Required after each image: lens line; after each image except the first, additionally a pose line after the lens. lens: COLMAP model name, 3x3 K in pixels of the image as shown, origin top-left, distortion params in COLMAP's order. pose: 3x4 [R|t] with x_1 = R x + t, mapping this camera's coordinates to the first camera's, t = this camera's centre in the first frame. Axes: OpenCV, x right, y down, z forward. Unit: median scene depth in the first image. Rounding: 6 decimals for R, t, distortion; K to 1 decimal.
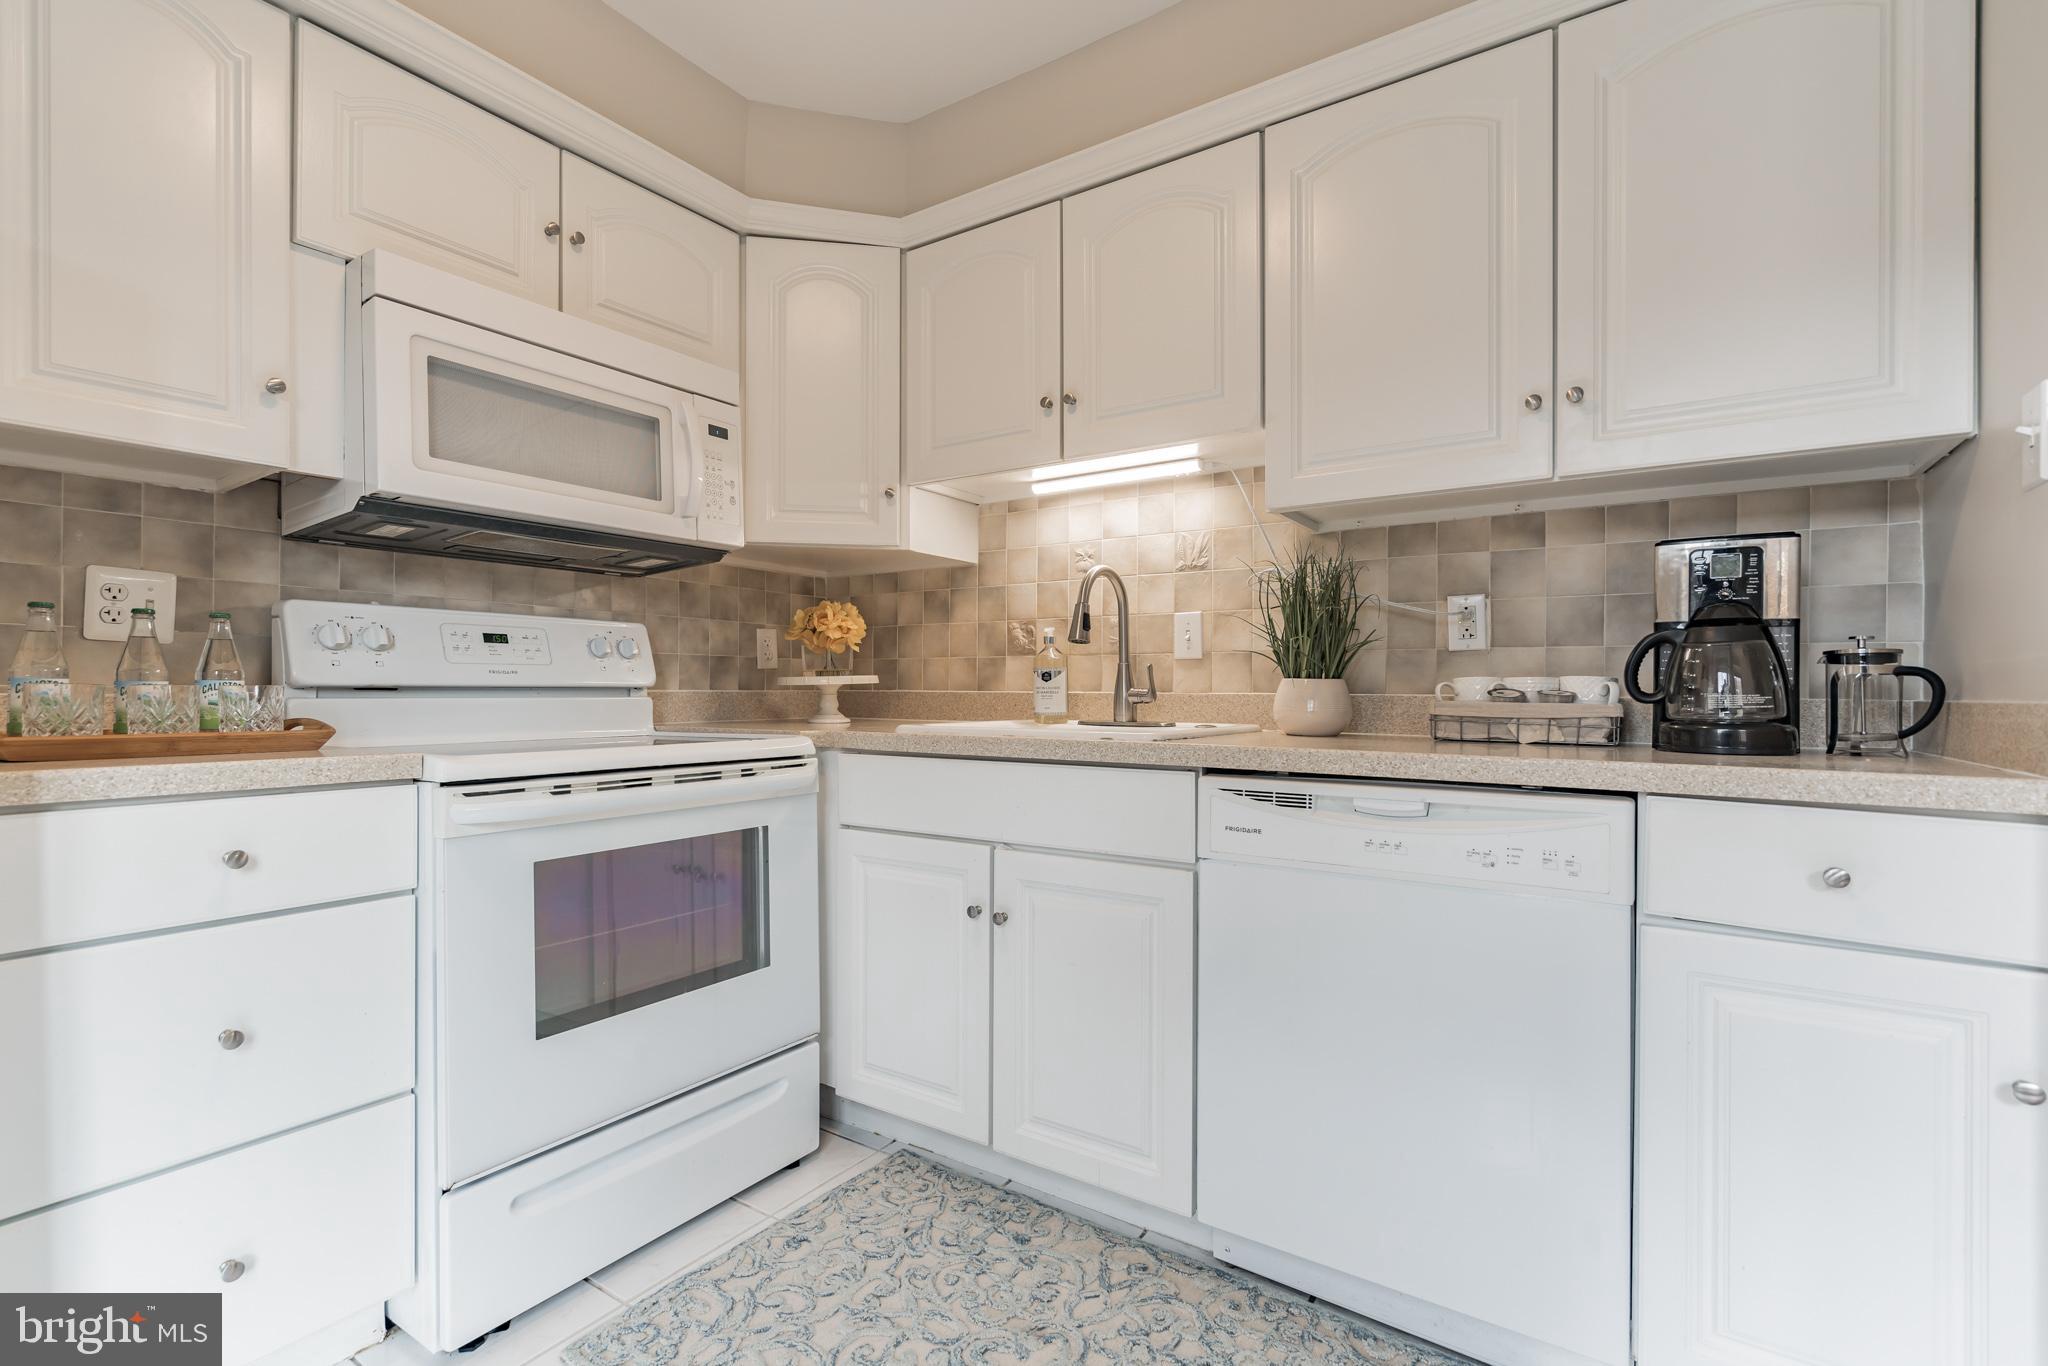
lens RADIAL K [[919.6, 0, 1024.0], [0, 919.6, 683.0], [0, 0, 1]] dist [-0.000143, 0.000298]
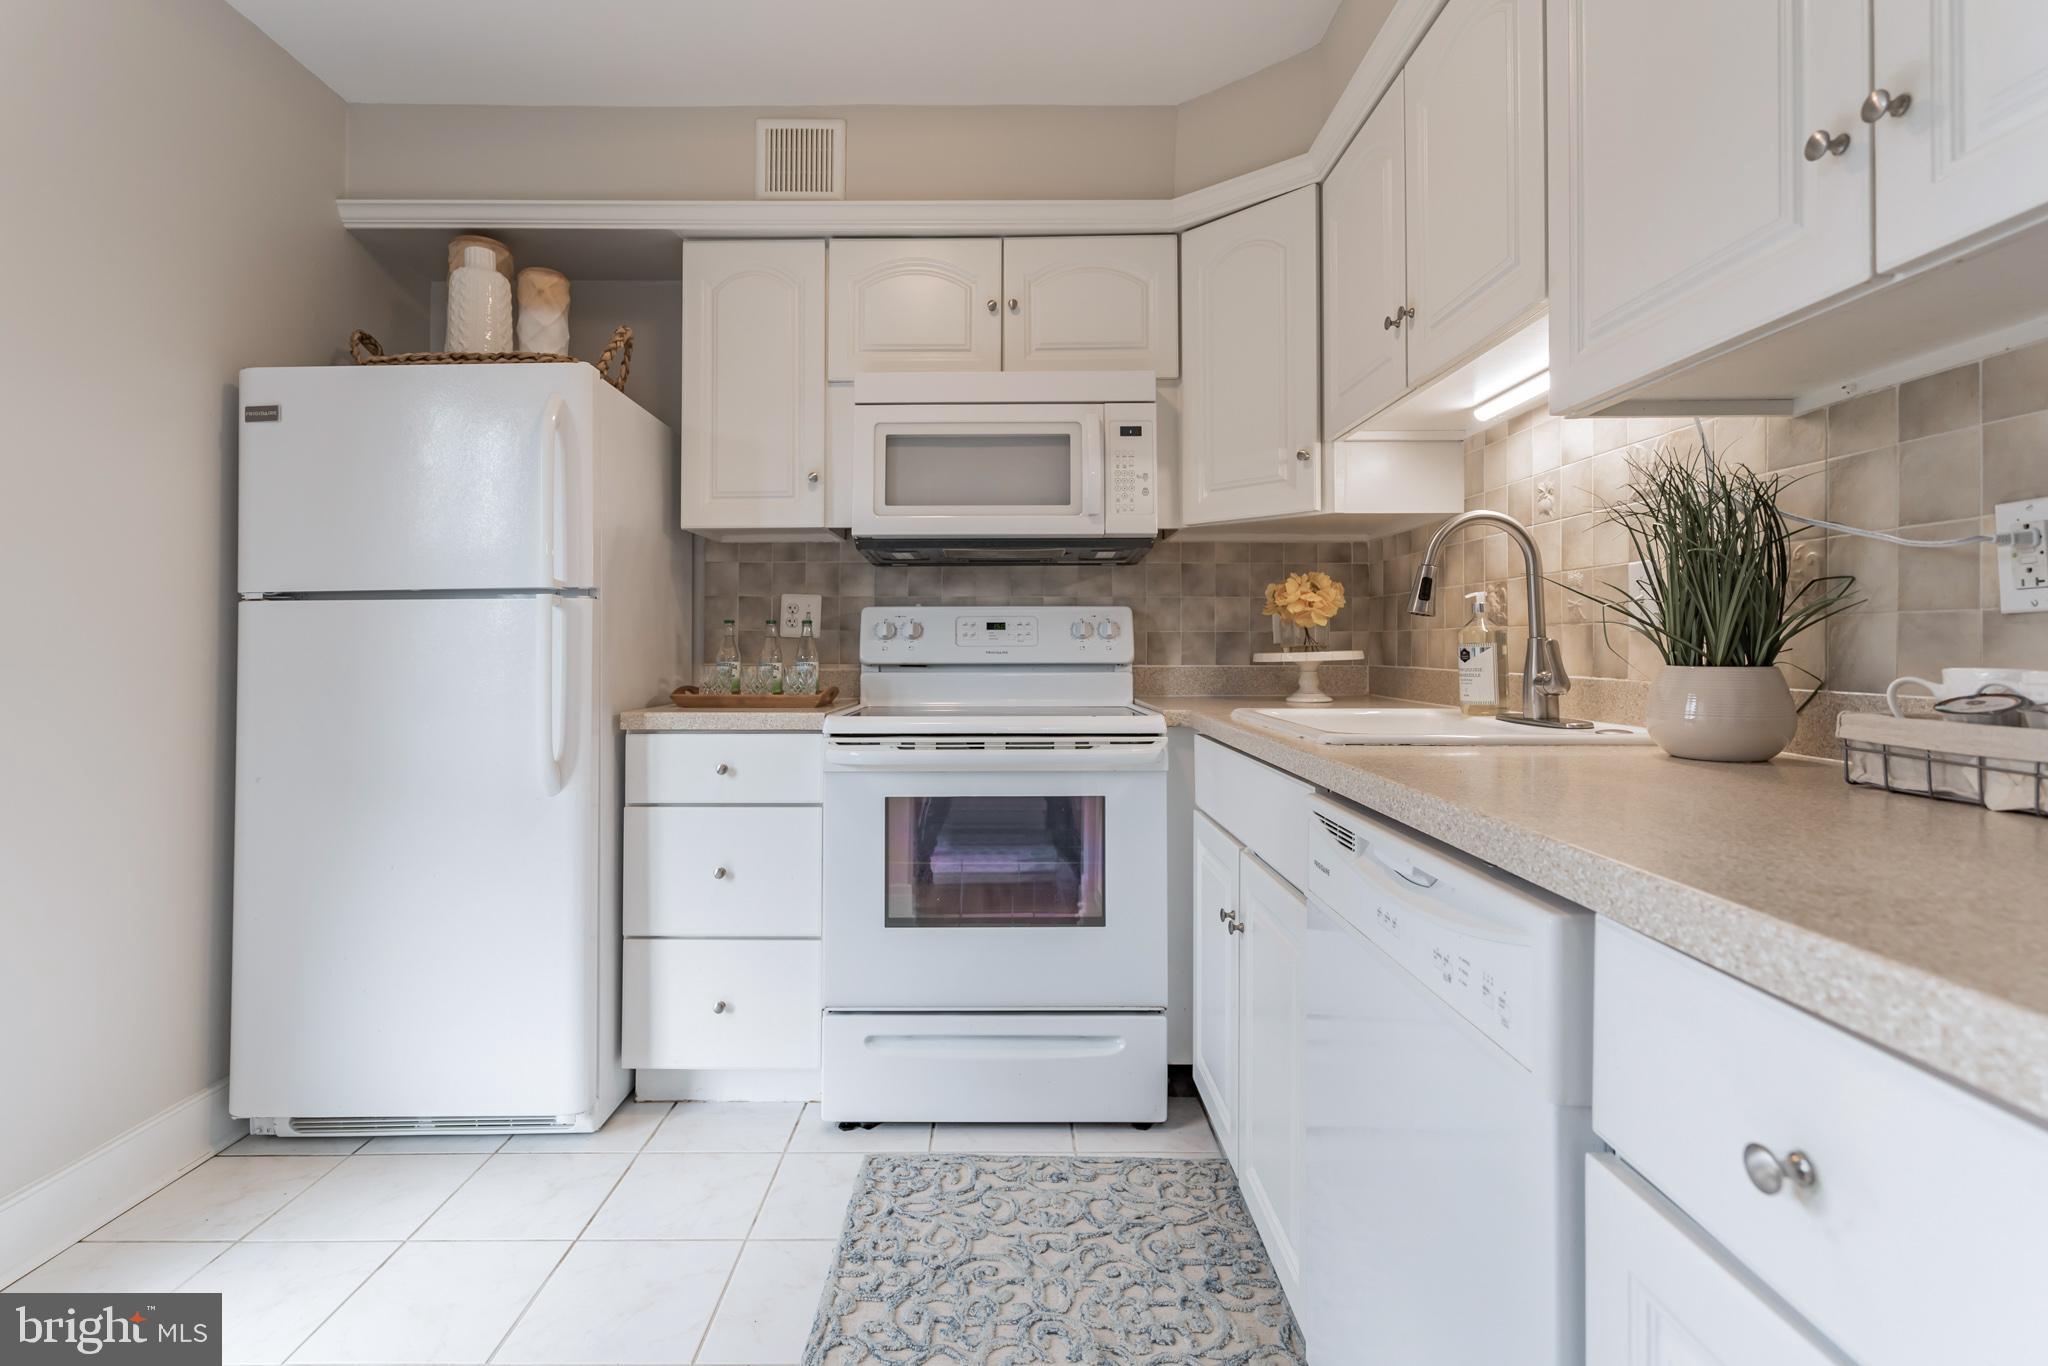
lens RADIAL K [[987.5, 0, 1019.1], [0, 987.5, 626.9], [0, 0, 1]] dist [0.000490, -0.000073]
pose [[0.565655, -0.020267, -0.824393, 0.599406], [0.008428, 0.999788, -0.018796, -0.021815], [0.824599, 0.003684, 0.565706, 0.248130]]
